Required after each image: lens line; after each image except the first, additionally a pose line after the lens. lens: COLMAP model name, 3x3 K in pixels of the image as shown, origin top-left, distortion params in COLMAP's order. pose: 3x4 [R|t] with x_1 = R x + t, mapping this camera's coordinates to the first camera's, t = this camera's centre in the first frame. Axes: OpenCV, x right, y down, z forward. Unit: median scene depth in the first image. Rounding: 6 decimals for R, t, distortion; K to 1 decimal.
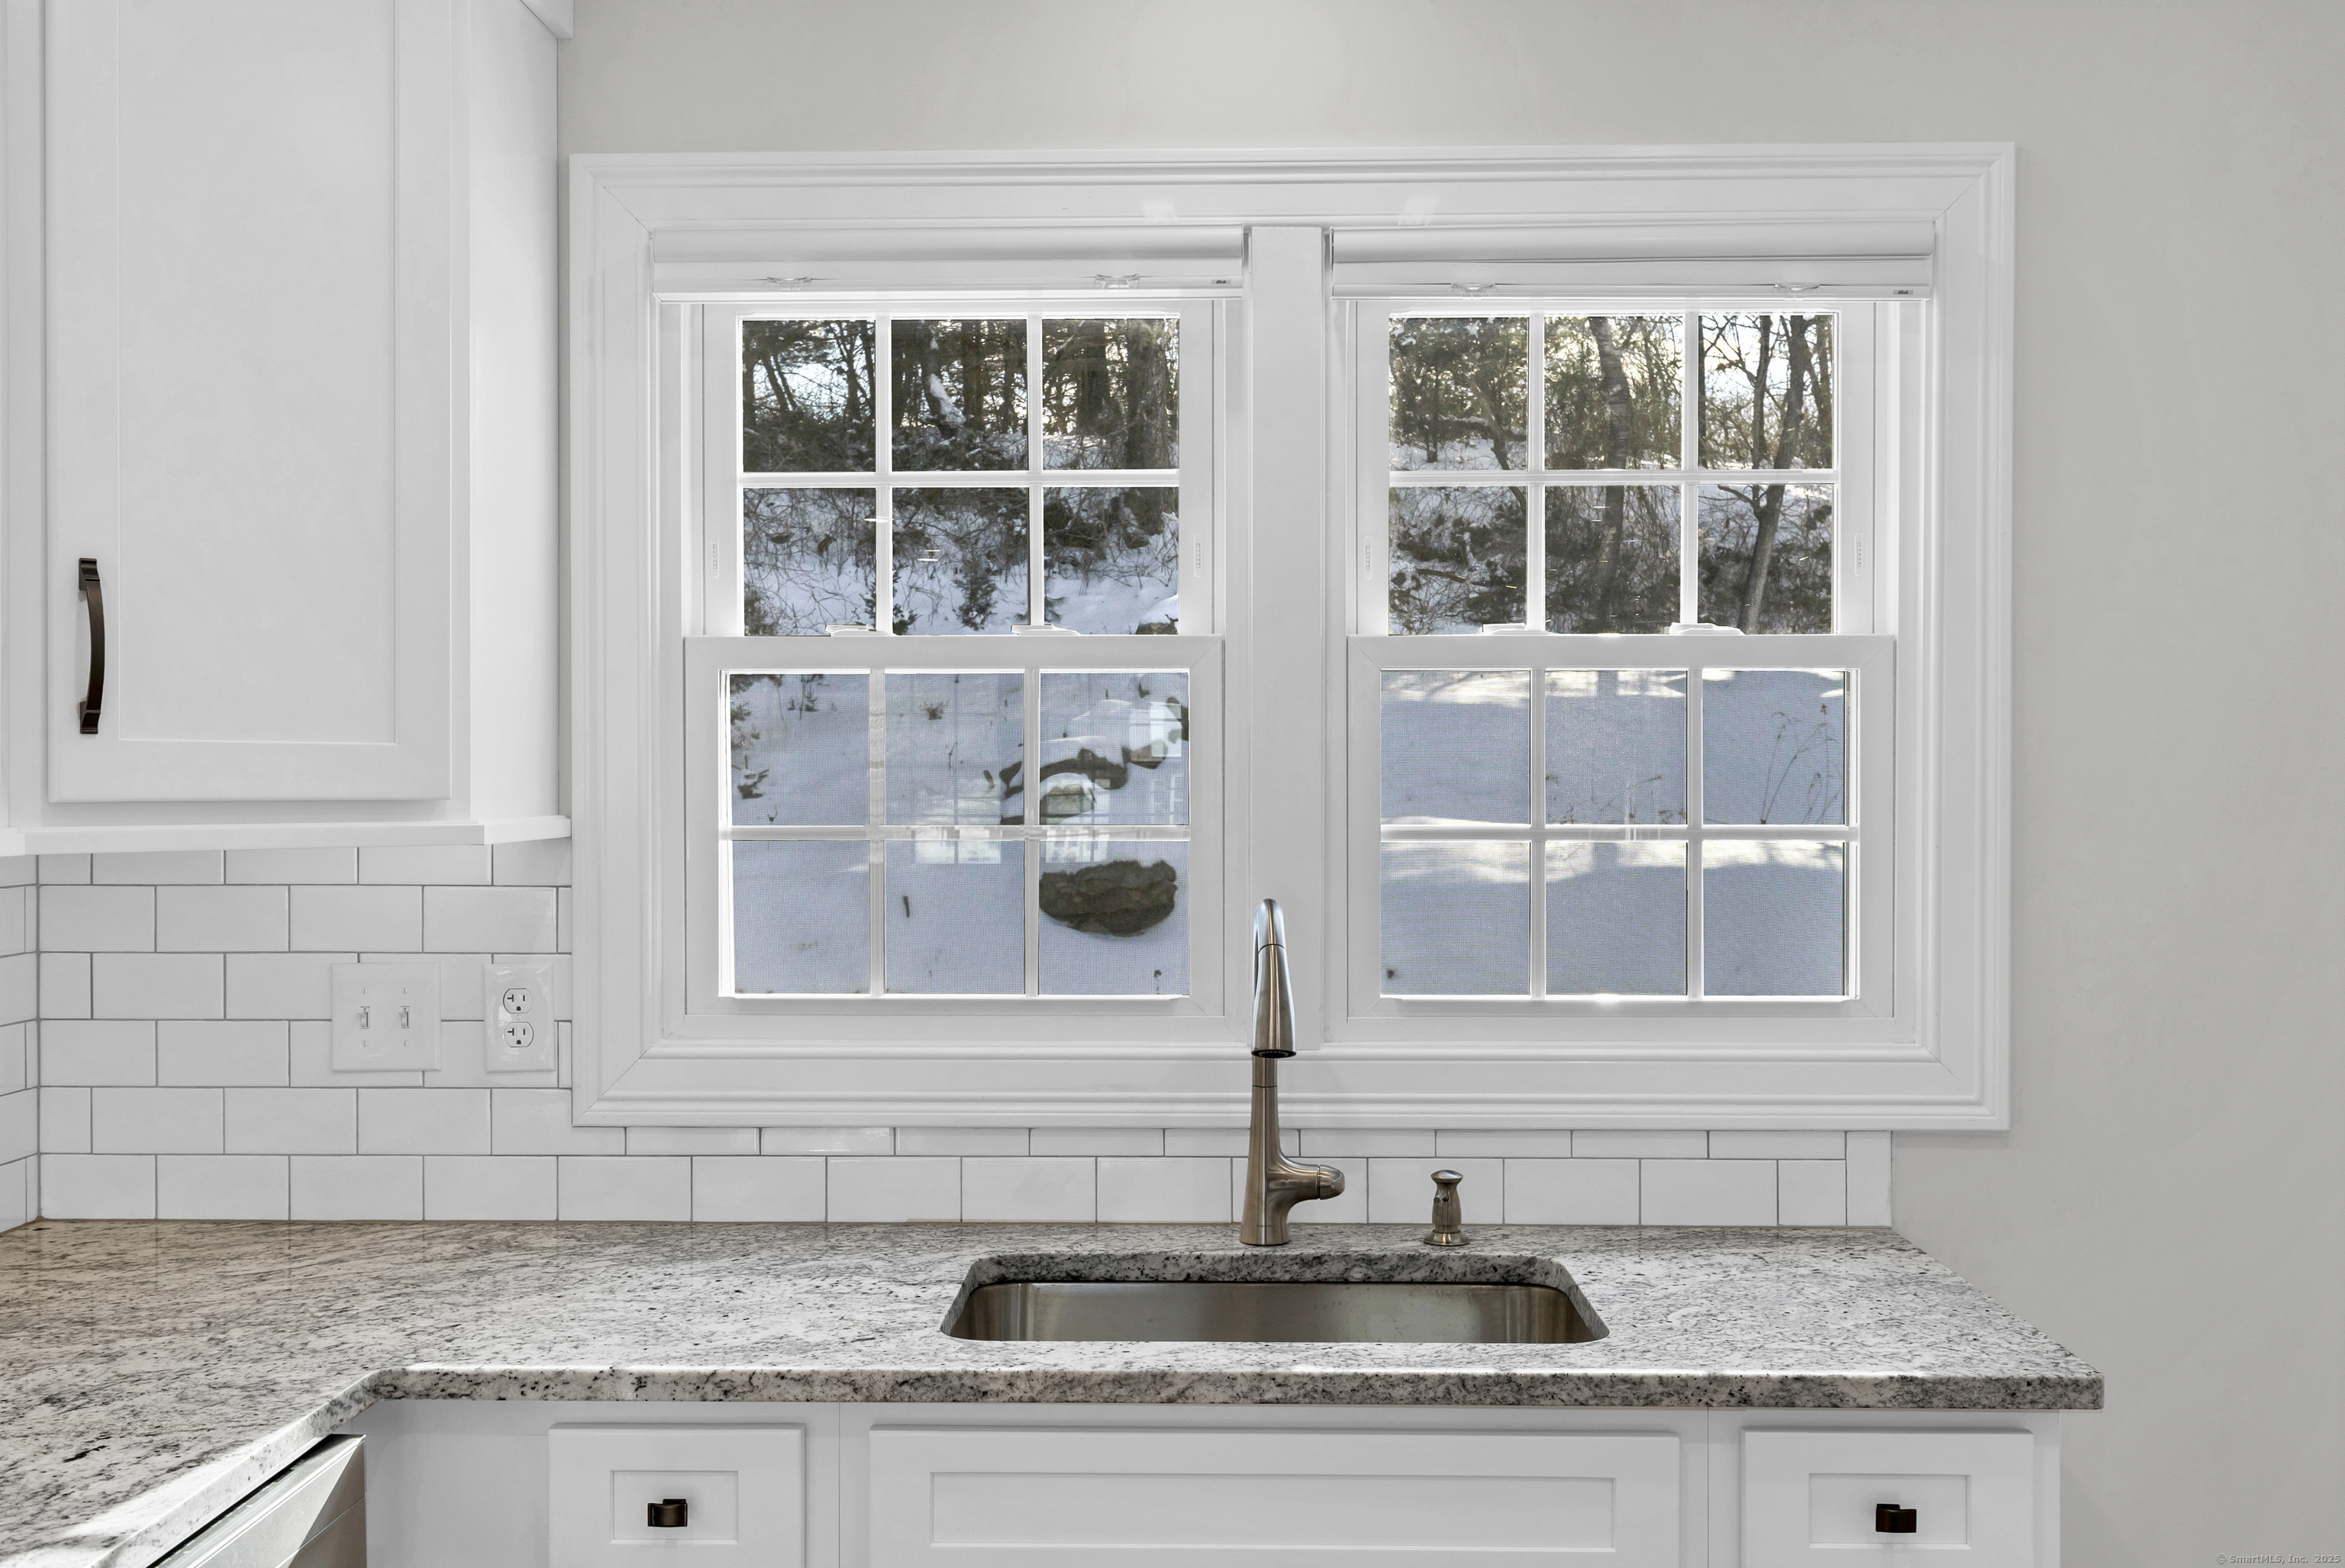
lens RADIAL K [[2428.4, 0, 1169.2], [0, 2428.4, 786.1], [0, 0, 1]] dist [-0.007155, 0.000000]
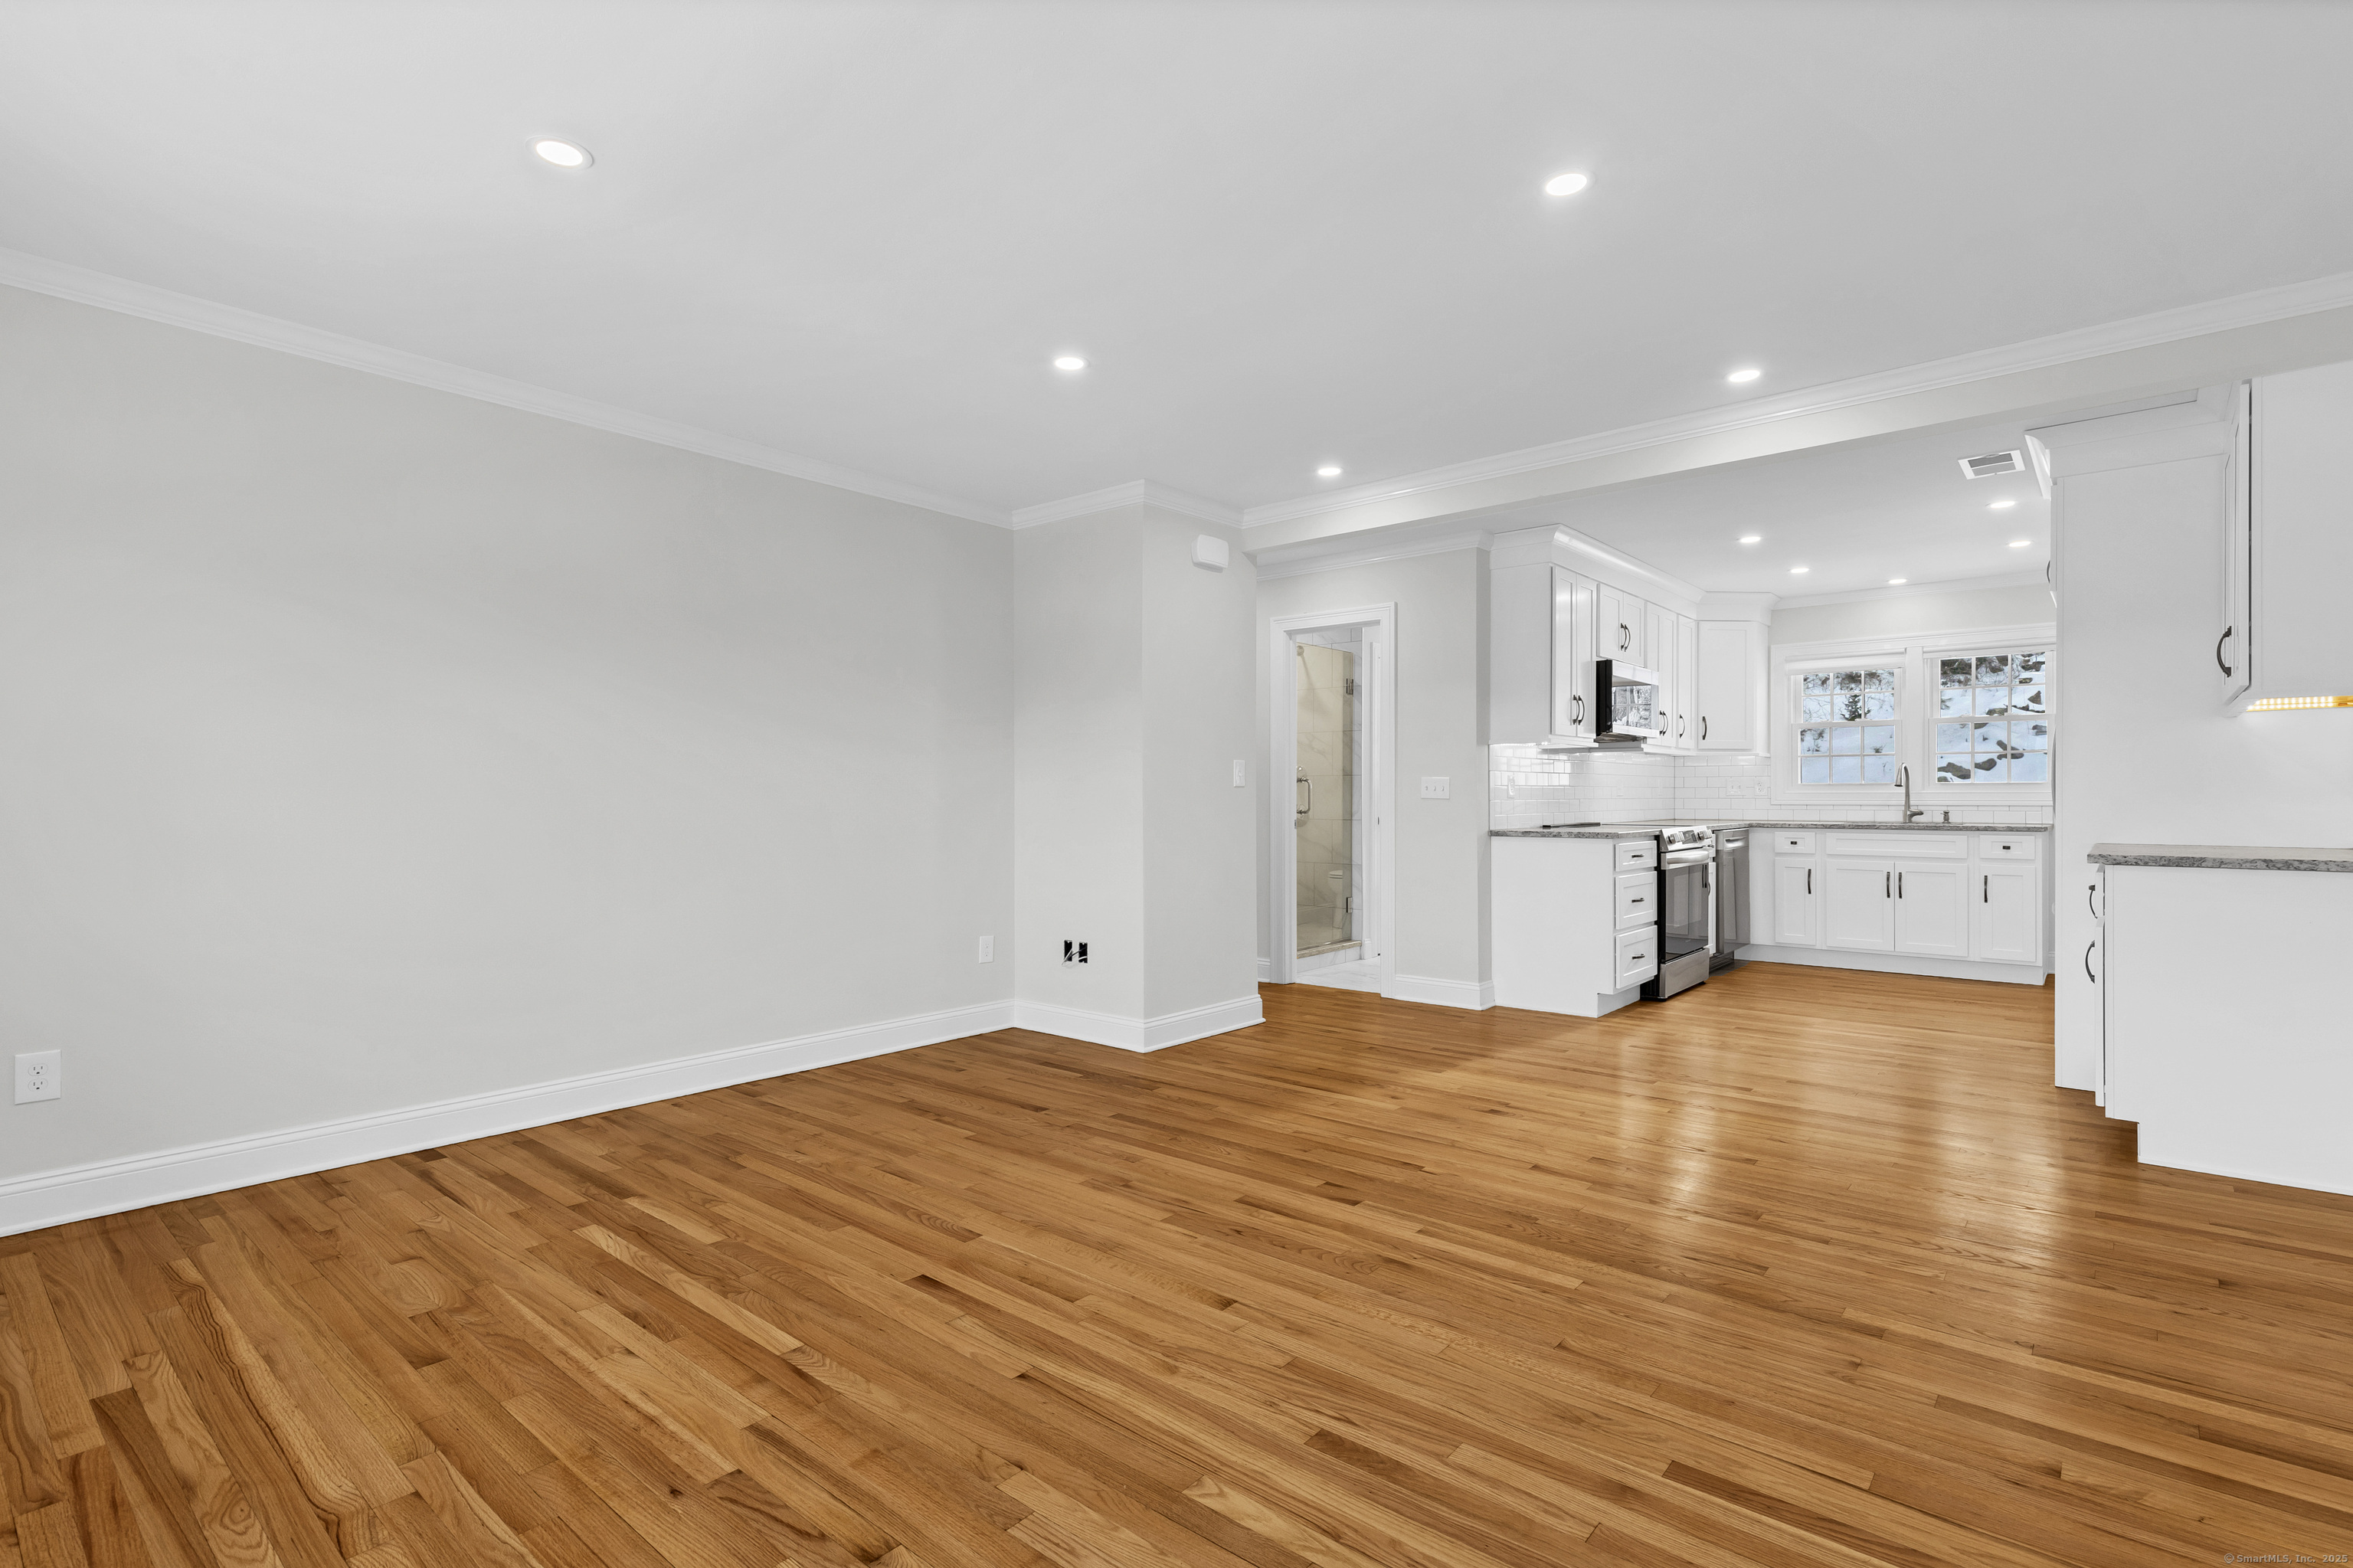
lens RADIAL K [[1078.2, 0, 1163.4], [0, 1078.2, 771.6], [0, 0, 1]] dist [0.003624, -0.001887]
pose [[0.769137, -0.015175, -0.638903, 0.319531], [-0.000388, 0.999707, -0.024211, 0.128450], [0.639083, 0.018869, 0.768906, -2.103780]]
